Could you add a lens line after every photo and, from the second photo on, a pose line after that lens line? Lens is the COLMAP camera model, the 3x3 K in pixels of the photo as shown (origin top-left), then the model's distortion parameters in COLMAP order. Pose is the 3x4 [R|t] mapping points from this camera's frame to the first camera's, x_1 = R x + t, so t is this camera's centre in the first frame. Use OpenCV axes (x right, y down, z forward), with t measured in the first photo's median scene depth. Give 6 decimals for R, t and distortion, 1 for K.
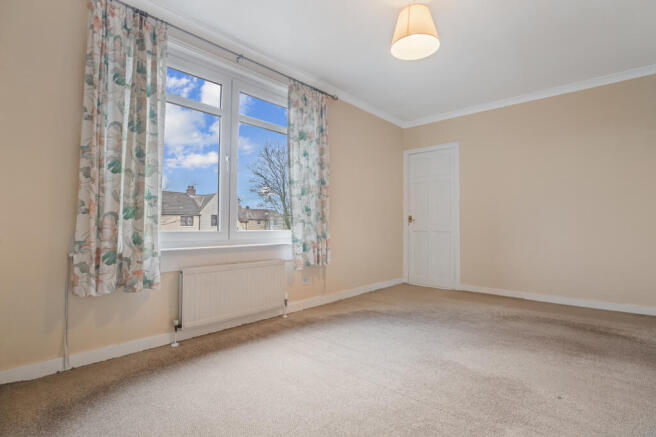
lens RADIAL K [[308.4, 0, 328.0], [0, 308.4, 218.5], [0, 0, 1]] dist [-0.018411, 0.000265]
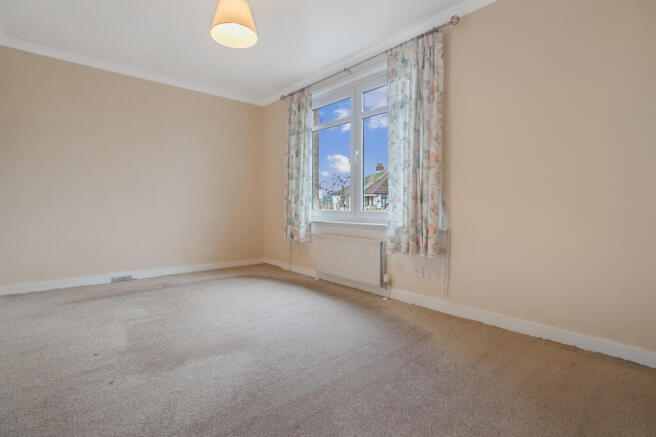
lens RADIAL K [[305.9, 0, 327.3], [0, 305.9, 208.0], [0, 0, 1]] dist [-0.000373, -0.000047]
pose [[-0.068617, 0.007913, -0.997612, 0.942143], [0.019927, 0.999780, 0.006559, 0.017621], [0.997444, -0.019429, -0.068760, 0.984889]]
